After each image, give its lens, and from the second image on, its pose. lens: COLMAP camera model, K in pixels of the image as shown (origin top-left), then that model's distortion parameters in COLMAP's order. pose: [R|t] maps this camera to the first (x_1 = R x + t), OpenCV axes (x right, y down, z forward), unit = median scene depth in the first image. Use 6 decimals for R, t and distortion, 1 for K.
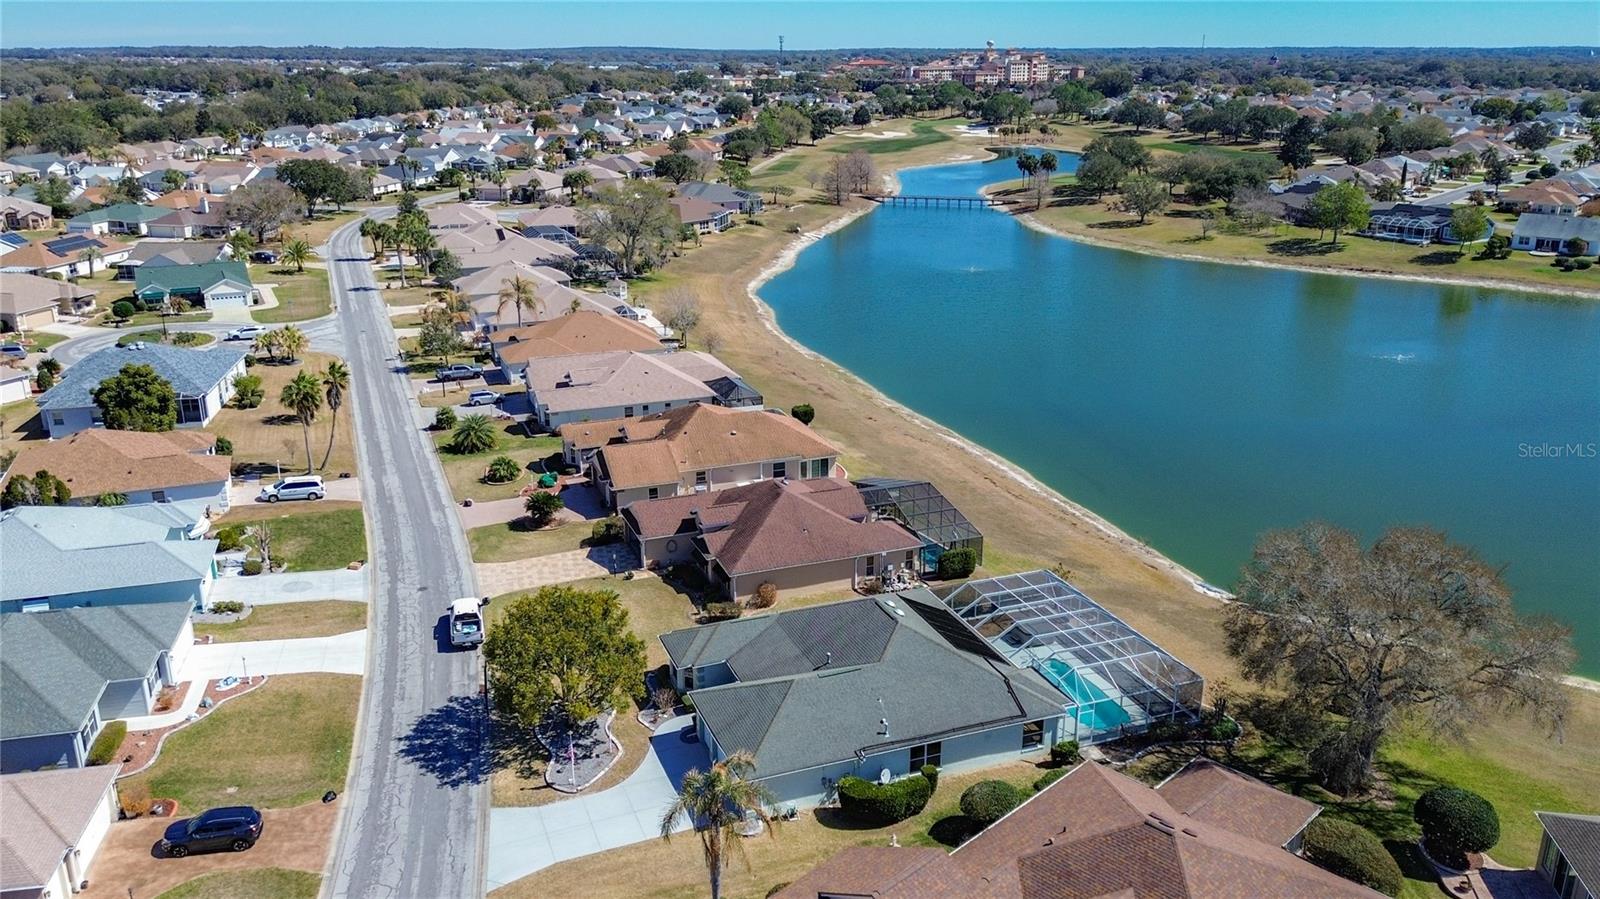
lens RADIAL K [[1212.2, 0, 800.0], [0, 1212.2, 449.5], [0, 0, 1]] dist [0.052642, -0.086434]
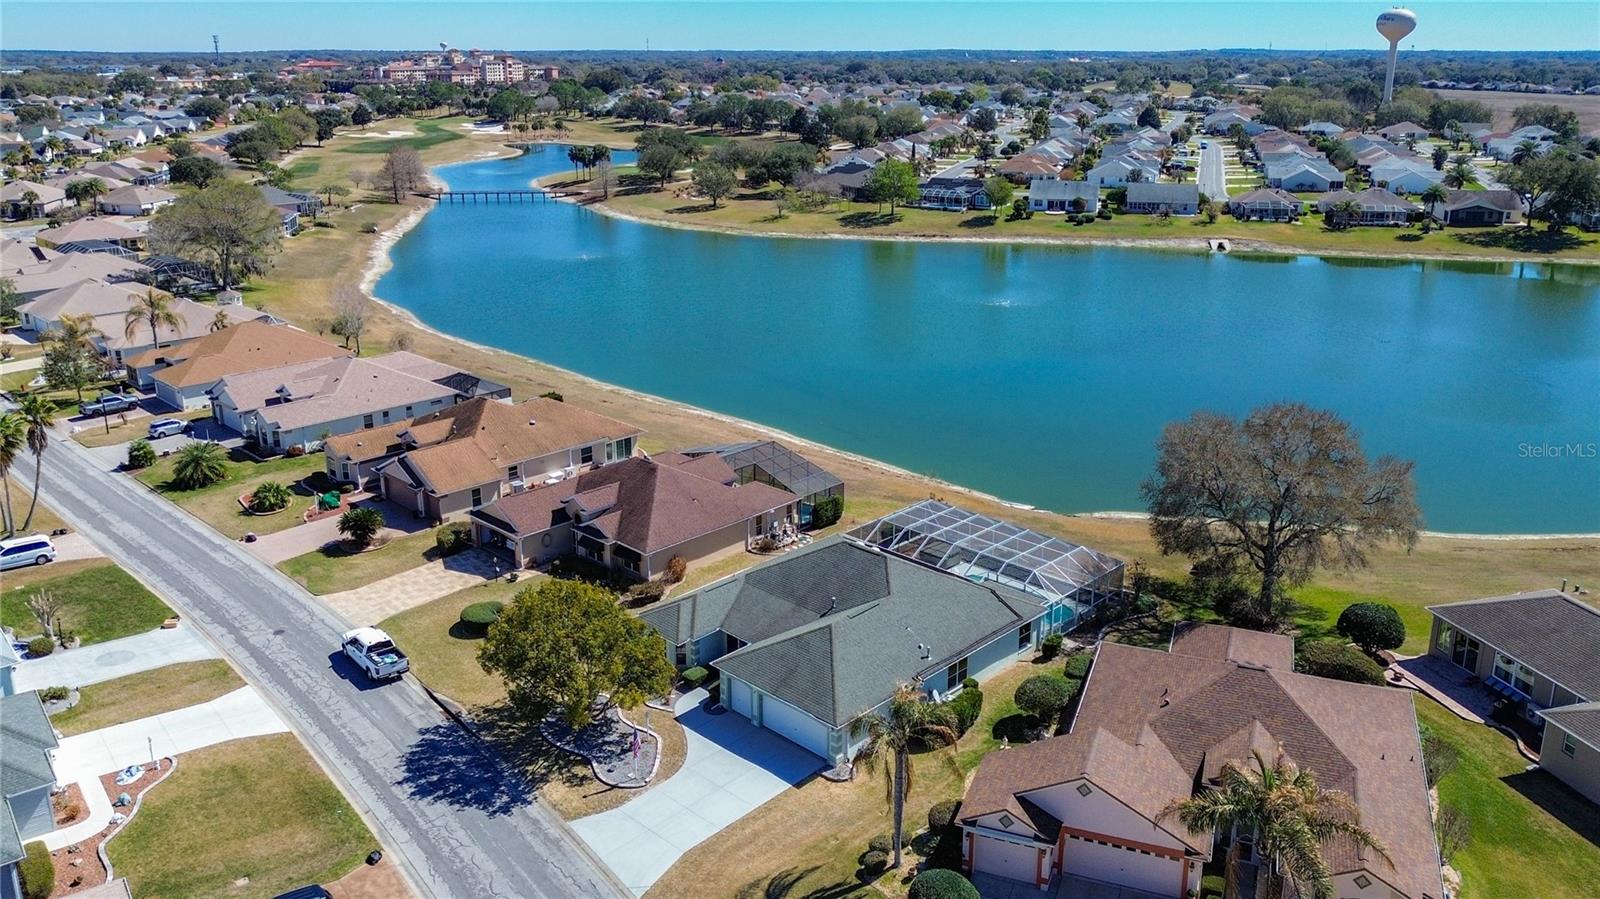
lens RADIAL K [[1198.7, 0, 800.0], [0, 1198.7, 449.5], [0, 0, 1]] dist [0.041980, -0.083878]
pose [[0.909886, -0.129513, 0.394125, -0.138304], [0.128786, 0.991265, 0.028421, 0.004284], [-0.394363, 0.024898, 0.918617, 0.030771]]
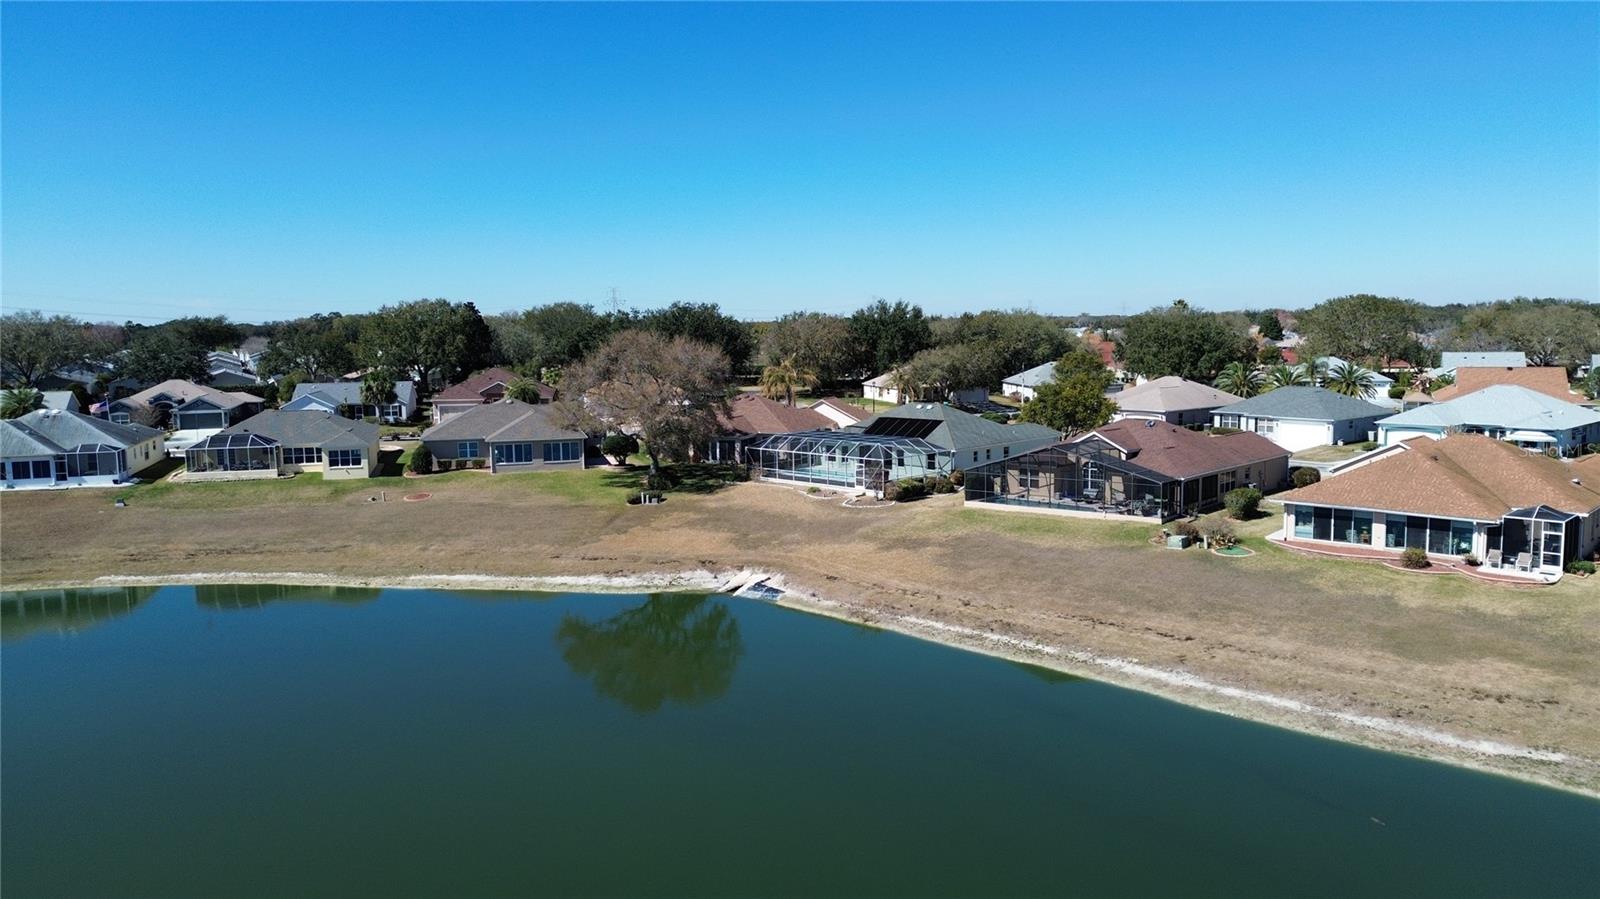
lens RADIAL K [[1138.3, 0, 800.0], [0, 1138.3, 449.5], [0, 0, 1]] dist [0.069288, -0.074474]
pose [[-0.907298, 0.062381, -0.415836, 0.326324], [-0.114012, 0.915392, 0.386081, -0.144988], [0.404737, 0.397701, -0.823421, 0.832723]]
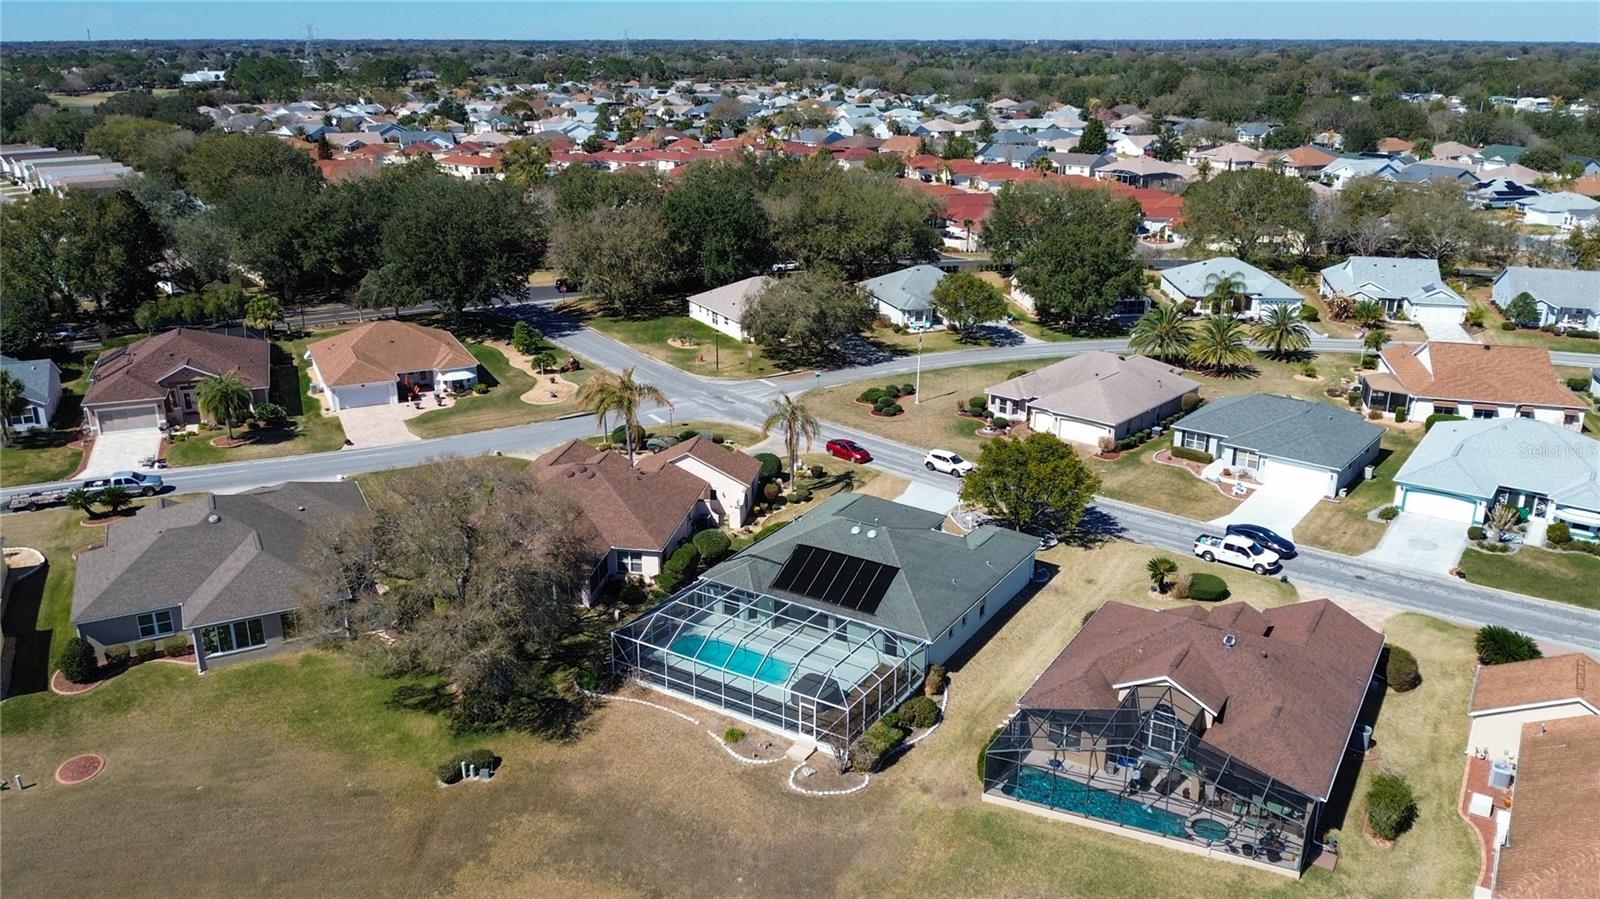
lens RADIAL K [[1198.7, 0, 800.0], [0, 1198.7, 449.5], [0, 0, 1]] dist [0.041980, -0.083878]
pose [[-0.800710, 0.193568, -0.566916, 0.279043], [-0.186768, 0.818522, 0.543267, -0.197119], [0.569193, 0.540881, -0.619247, 0.607912]]
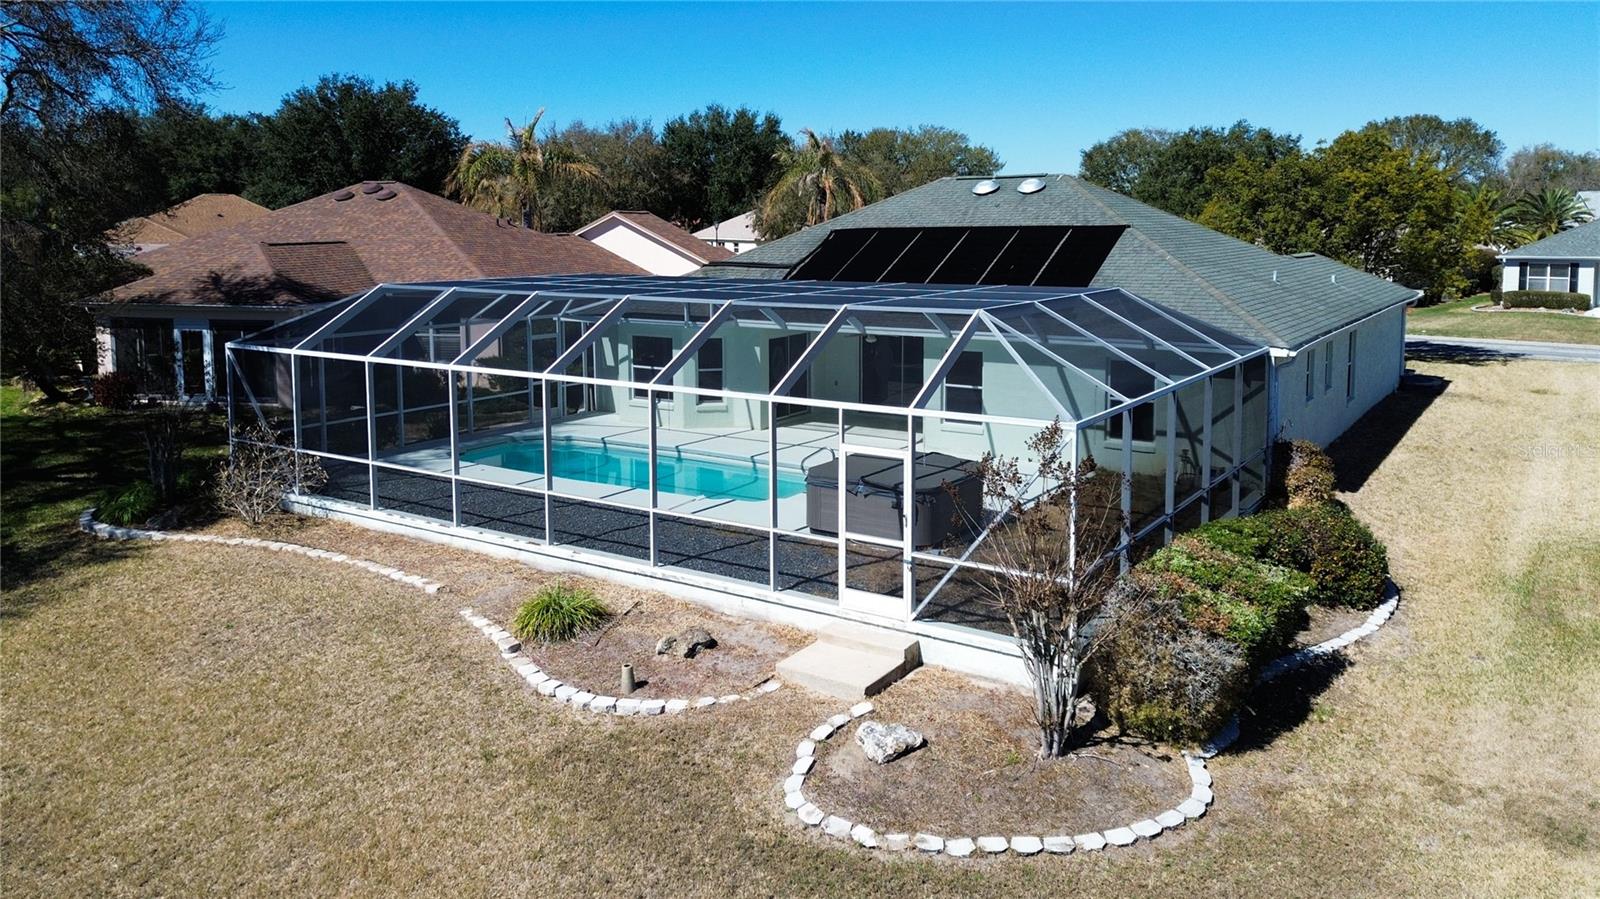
lens RADIAL K [[1176.8, 0, 819.6], [0, 1176.8, 320.5], [0, 0, 1]] dist [0.022217, -0.004144]
pose [[-0.811008, 0.055376, -0.582409, 0.141964], [-0.175597, 0.926569, 0.332618, 0.018764], [0.558061, 0.372025, -0.741731, 0.485912]]
